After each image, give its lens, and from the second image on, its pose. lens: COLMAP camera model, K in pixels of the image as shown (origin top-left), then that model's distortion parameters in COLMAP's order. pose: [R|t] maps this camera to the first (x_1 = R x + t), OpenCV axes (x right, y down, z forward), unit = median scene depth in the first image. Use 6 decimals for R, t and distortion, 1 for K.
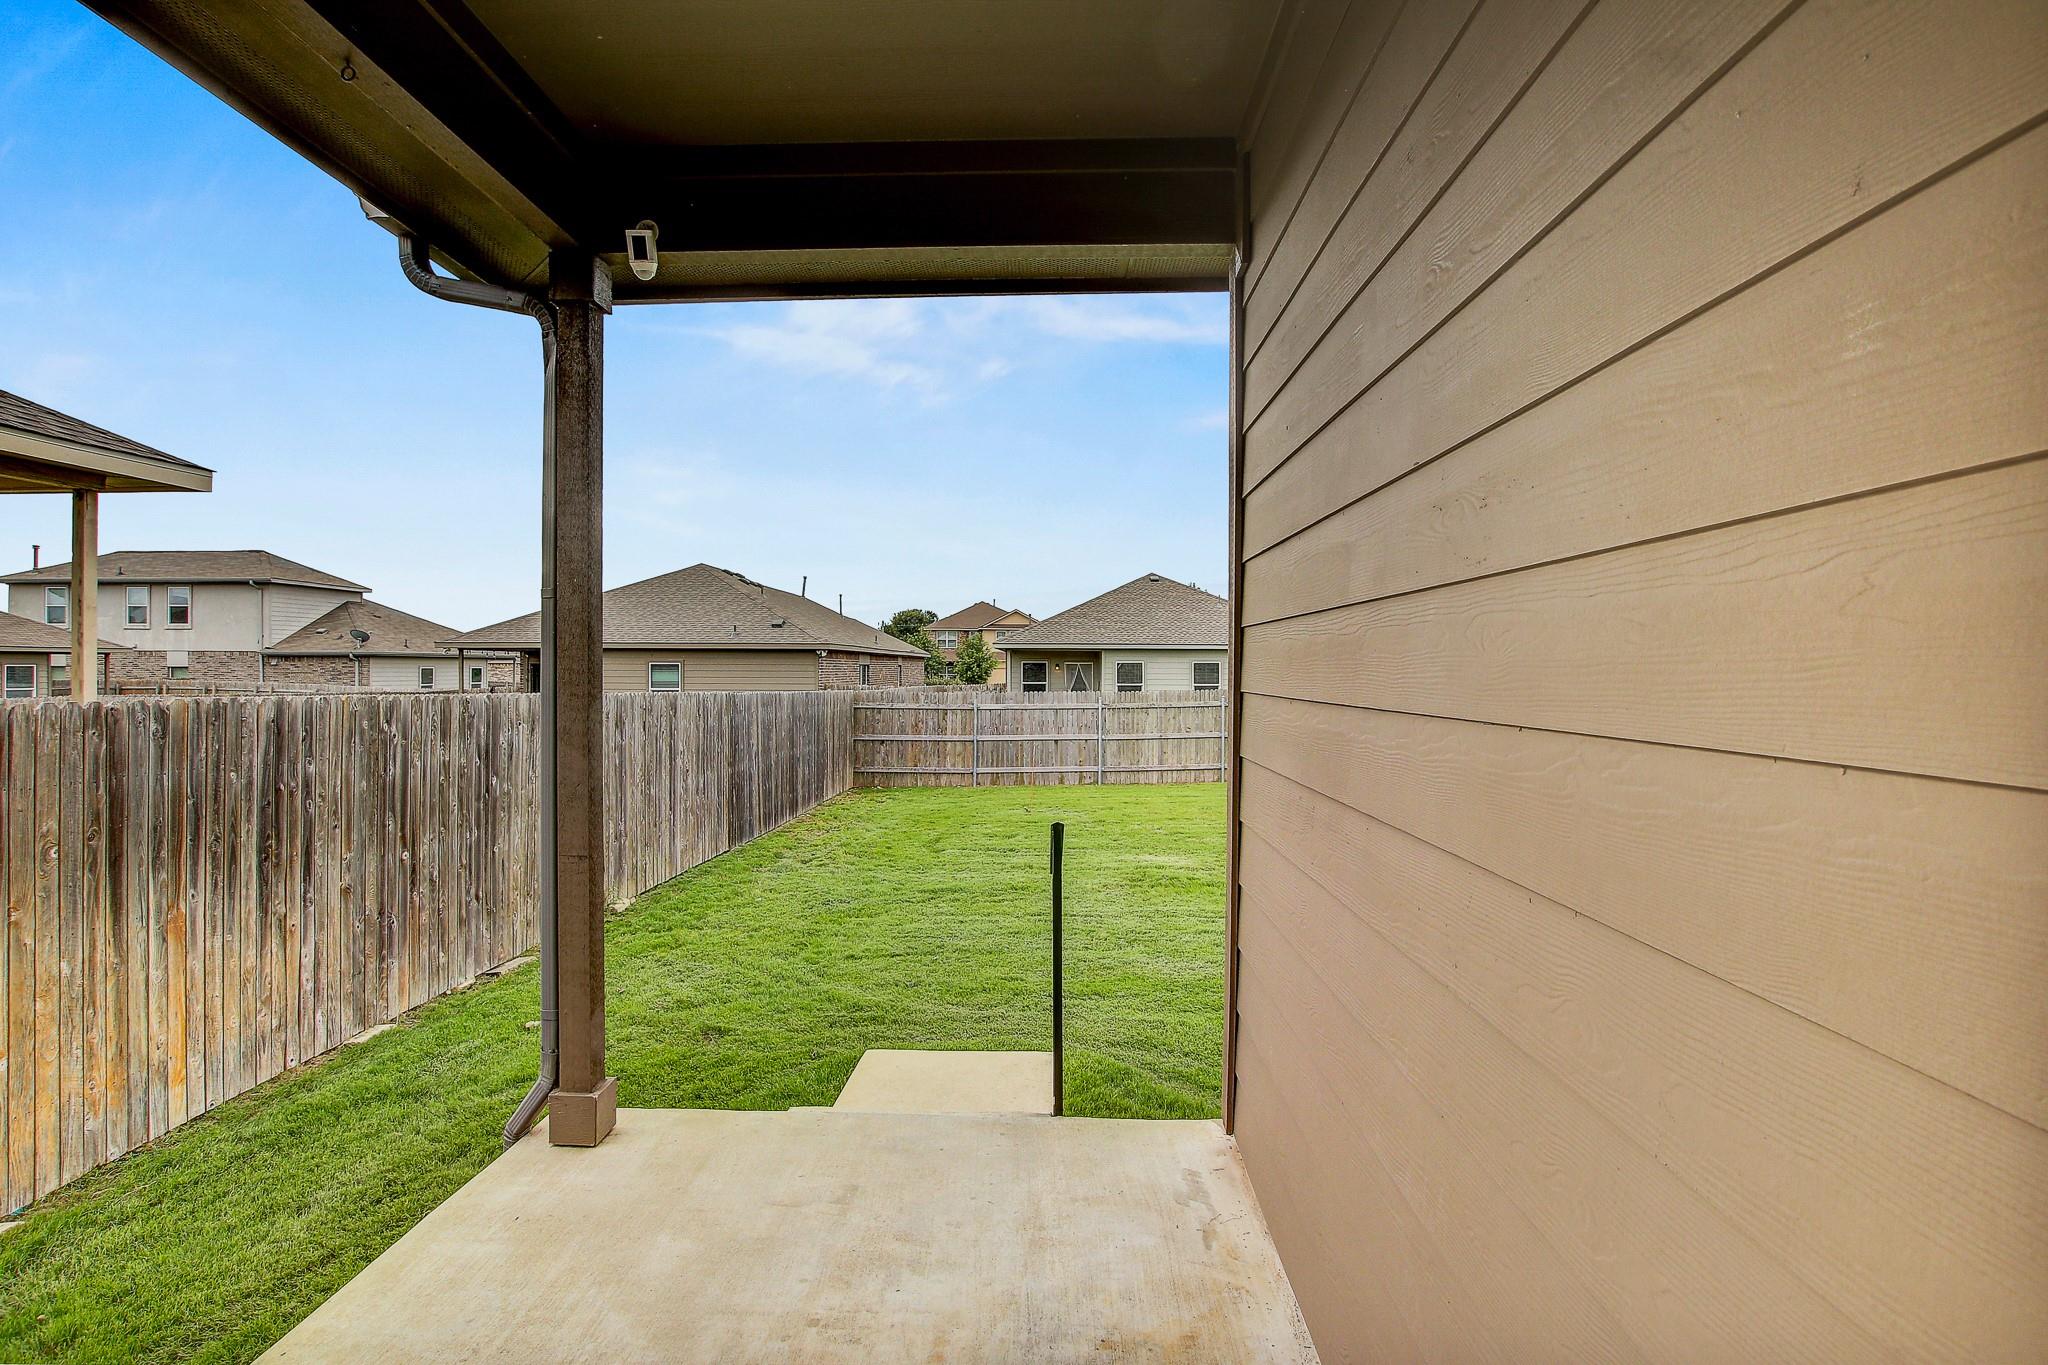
lens RADIAL K [[989.7, 0, 1024.7], [0, 989.7, 694.1], [0, 0, 1]] dist [-0.015811, 0.000768]
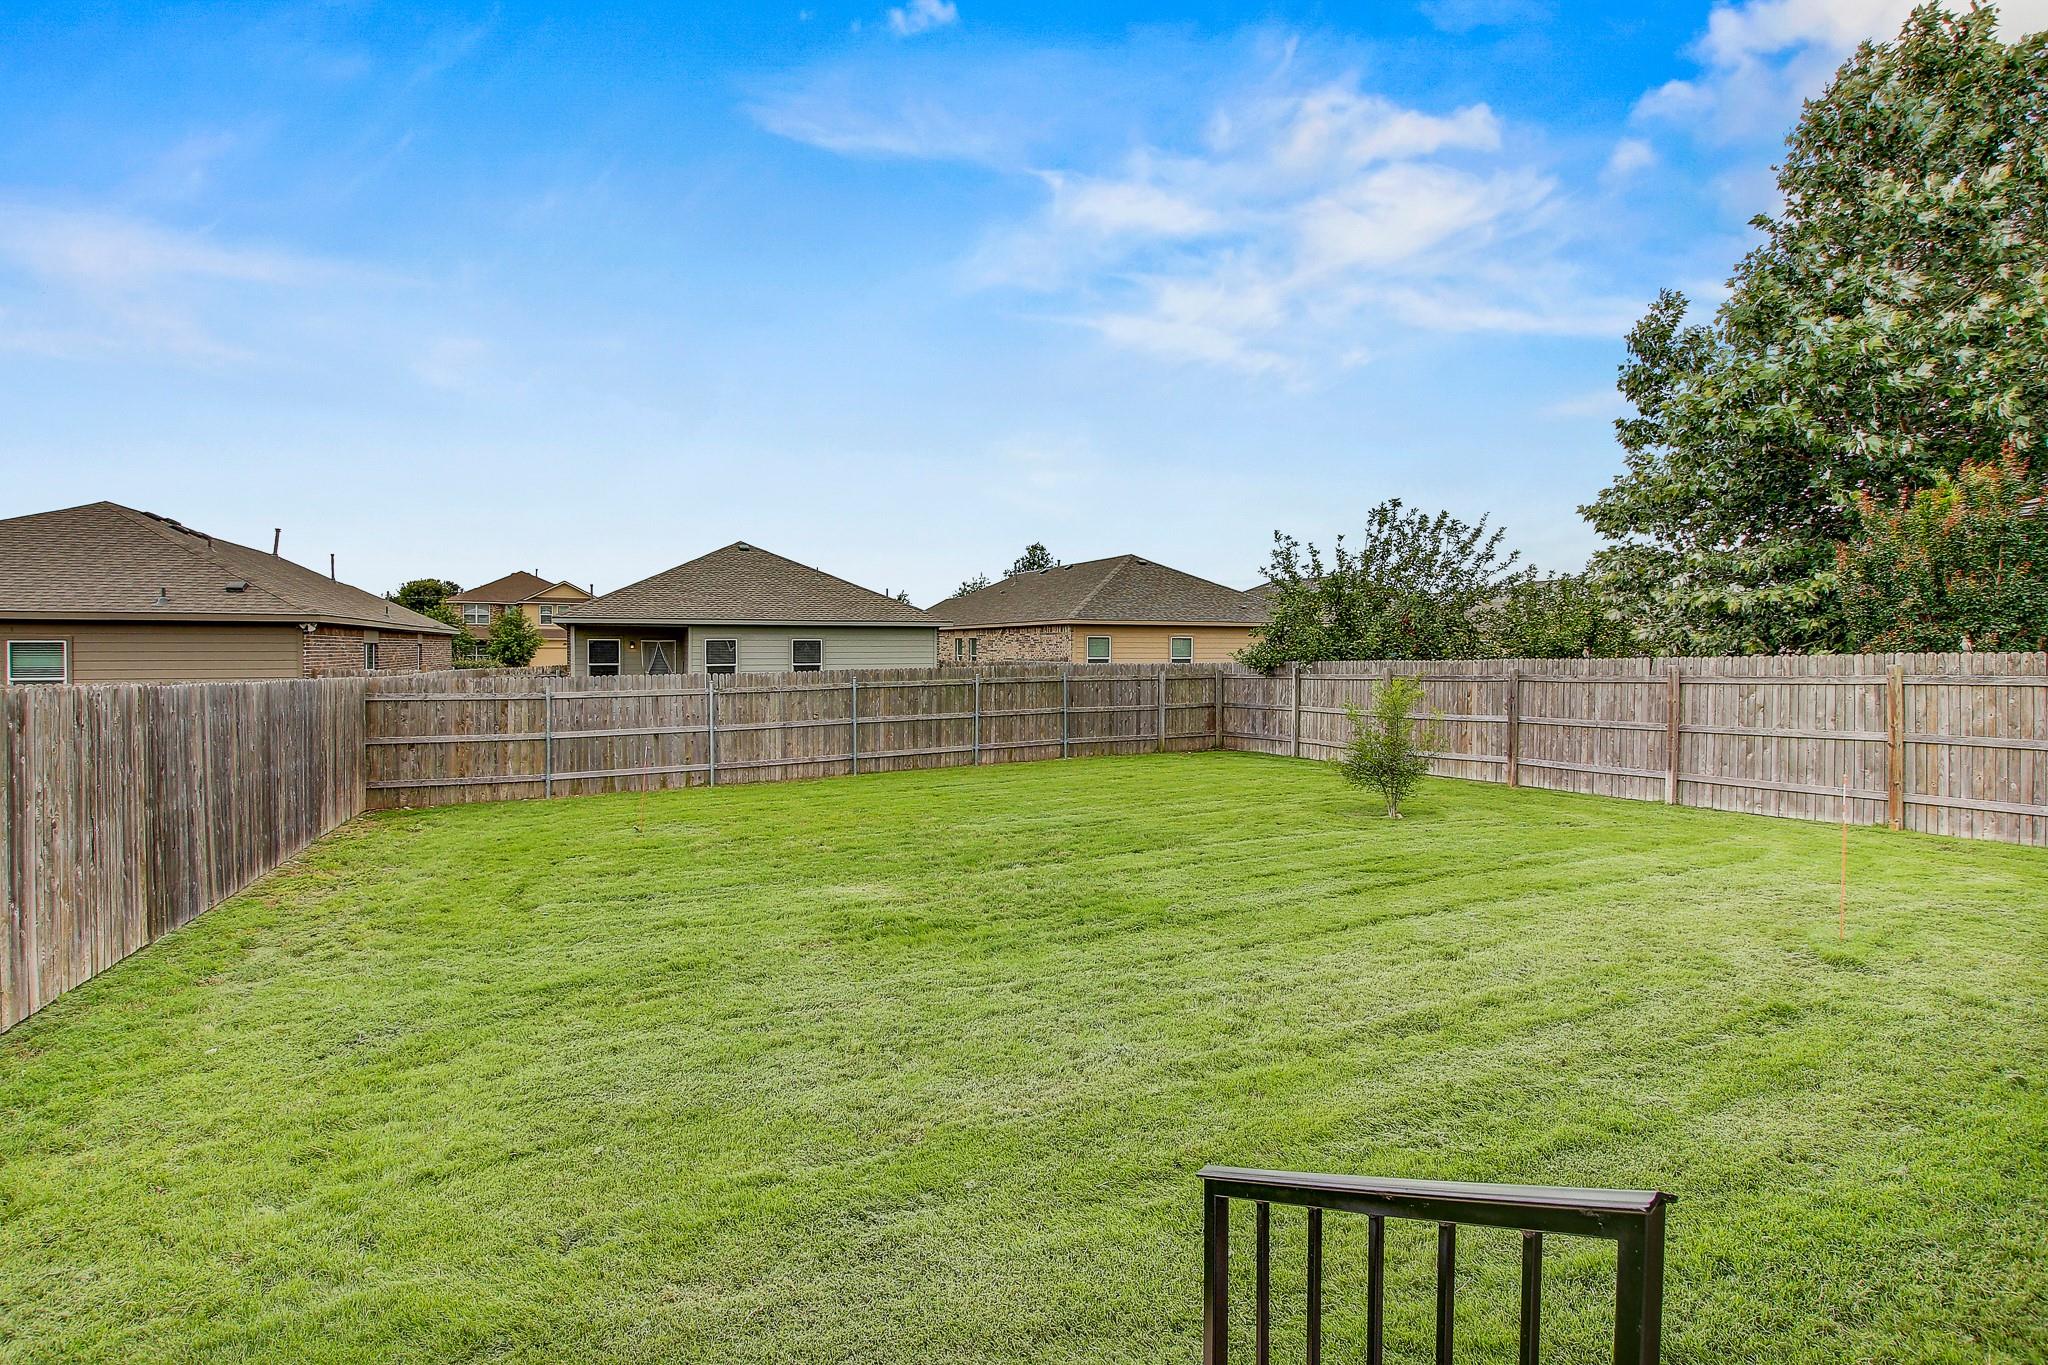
lens RADIAL K [[970.9, 0, 1007.7], [0, 970.9, 663.8], [0, 0, 1]] dist [-0.021021, 0.000827]
pose [[0.906471, -0.009139, 0.422170, -0.042357], [0.013358, 0.999886, -0.007037, -0.002239], [-0.422058, 0.012018, 0.906489, 0.155211]]
